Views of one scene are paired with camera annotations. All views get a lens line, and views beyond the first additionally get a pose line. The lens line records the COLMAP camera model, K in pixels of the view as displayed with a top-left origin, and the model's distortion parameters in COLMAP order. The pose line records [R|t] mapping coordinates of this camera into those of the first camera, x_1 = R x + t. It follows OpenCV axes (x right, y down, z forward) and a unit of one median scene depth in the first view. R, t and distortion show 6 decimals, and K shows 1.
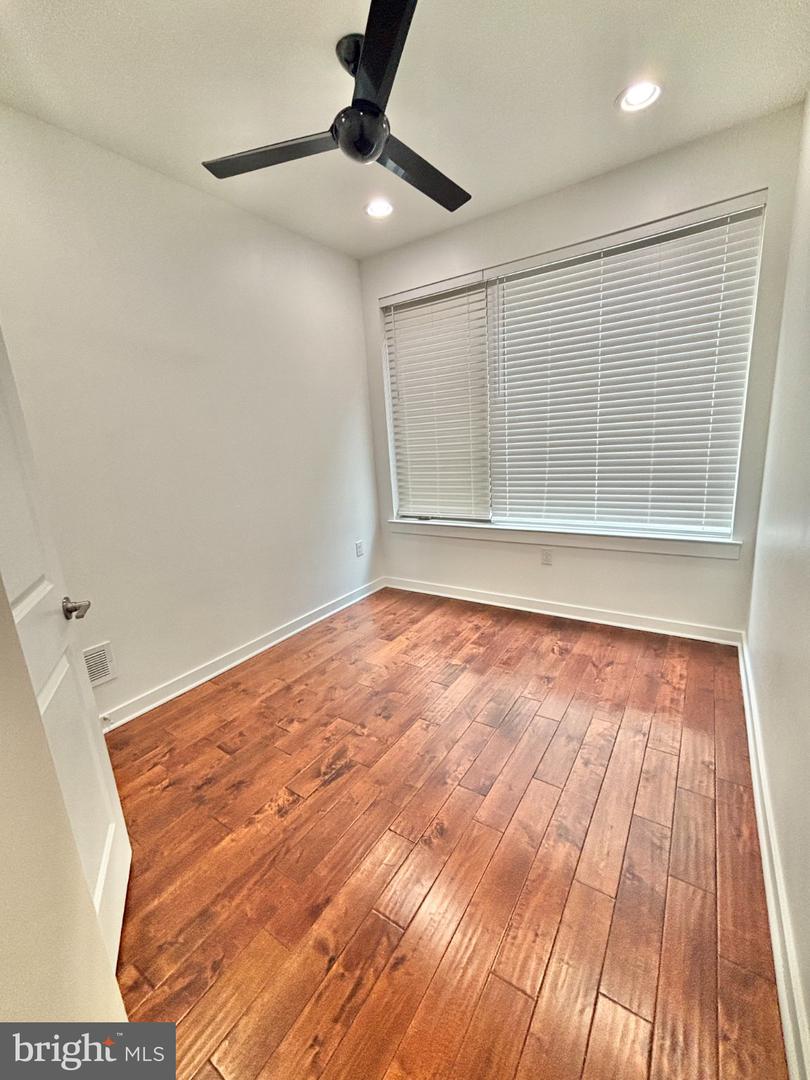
lens RADIAL K [[438.9, 0, 401.2], [0, 438.9, 539.4], [0, 0, 1]] dist [-0.003703, 0.001336]
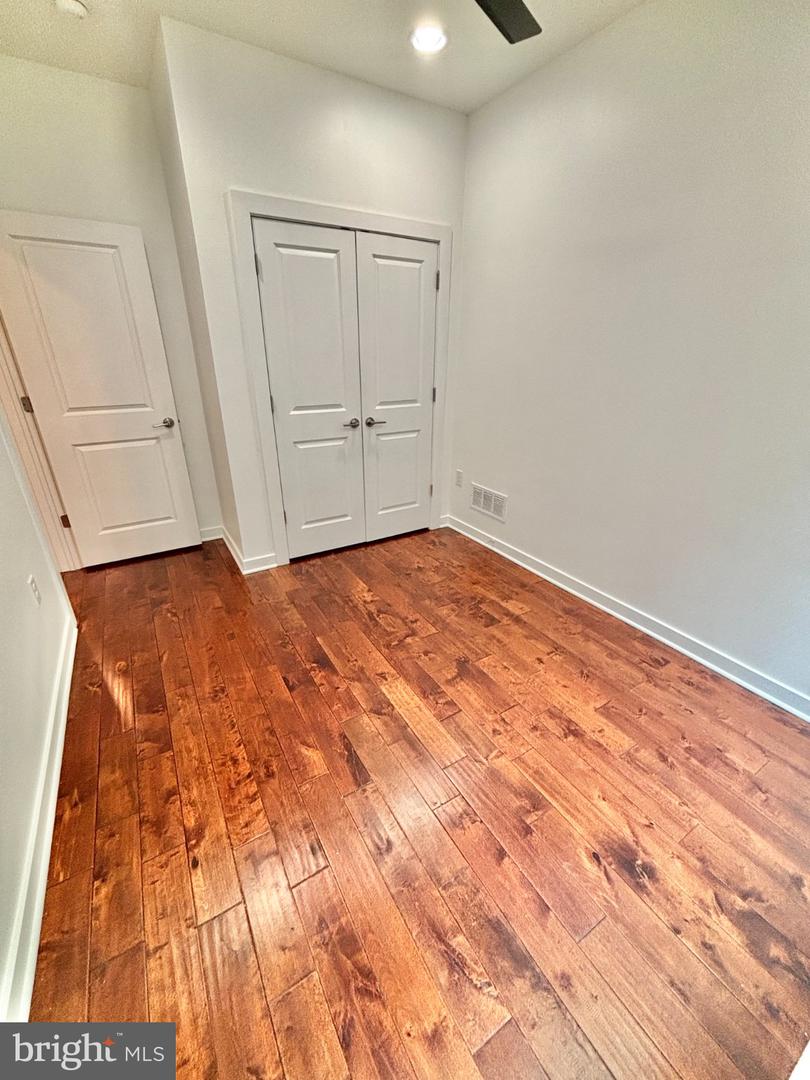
lens RADIAL K [[438.9, 0, 402.8], [0, 438.9, 537.9], [0, 0, 1]] dist [-0.003703, 0.001336]
pose [[-0.443847, 0.395026, -0.804335, 0.572092], [-0.173283, 0.842815, 0.509545, -0.269628], [0.879189, 0.365538, -0.305630, 1.003657]]
